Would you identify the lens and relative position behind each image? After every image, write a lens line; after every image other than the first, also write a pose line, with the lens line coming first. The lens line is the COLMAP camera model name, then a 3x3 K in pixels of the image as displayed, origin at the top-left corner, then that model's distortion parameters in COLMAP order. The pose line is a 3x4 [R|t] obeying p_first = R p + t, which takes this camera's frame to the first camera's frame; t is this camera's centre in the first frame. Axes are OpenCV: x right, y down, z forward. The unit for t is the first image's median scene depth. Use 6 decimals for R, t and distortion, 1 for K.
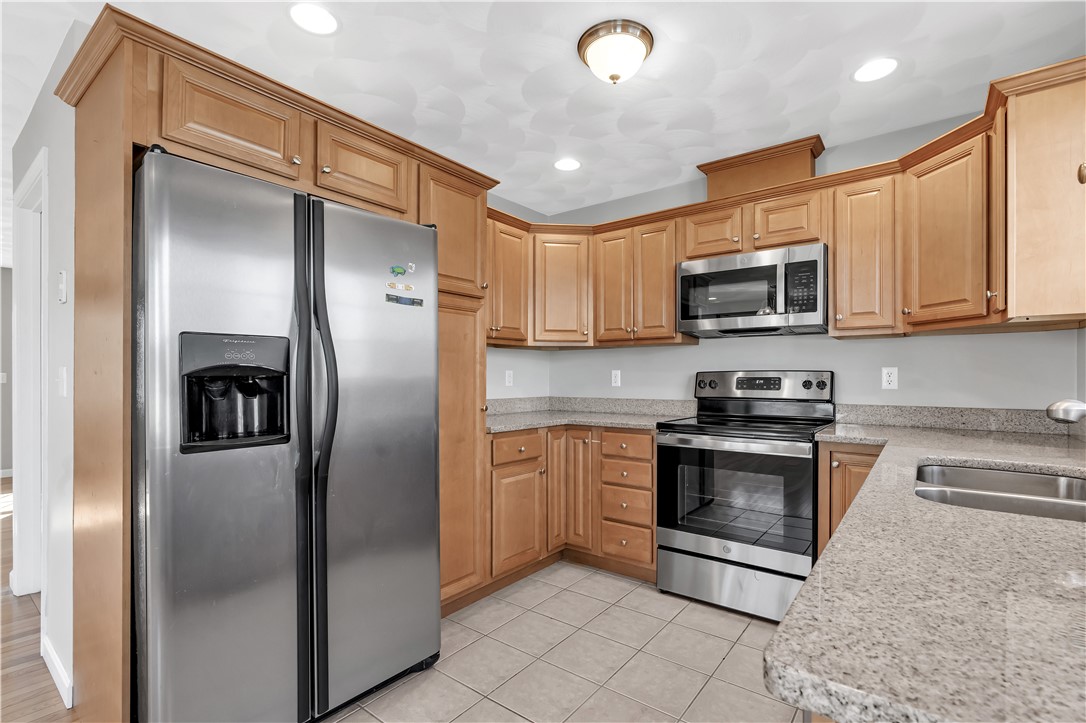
lens RADIAL K [[499.7, 0, 540.4], [0, 499.7, 375.6], [0, 0, 1]] dist [-0.014244, 0.002596]
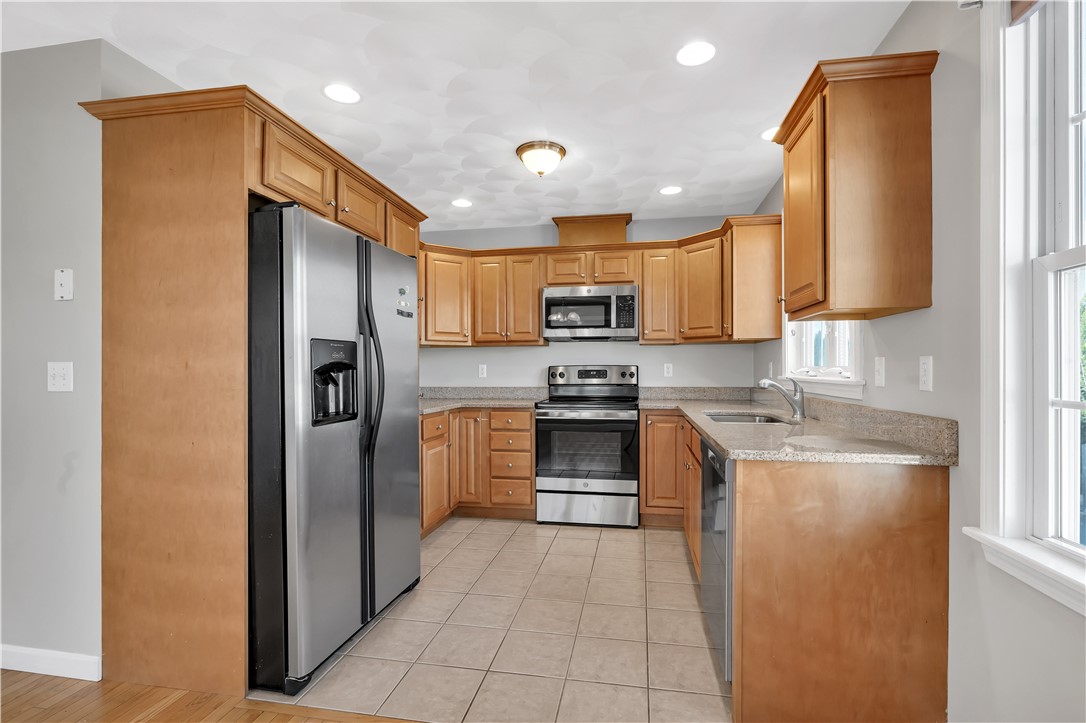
lens RADIAL K [[499.7, 0, 546.1], [0, 499.7, 367.1], [0, 0, 1]] dist [-0.014244, 0.002596]
pose [[0.890436, -0.001467, 0.455105, -0.406777], [0.002509, 0.999995, -0.001685, -0.002888], [-0.455101, 0.002642, 0.890436, -0.278379]]
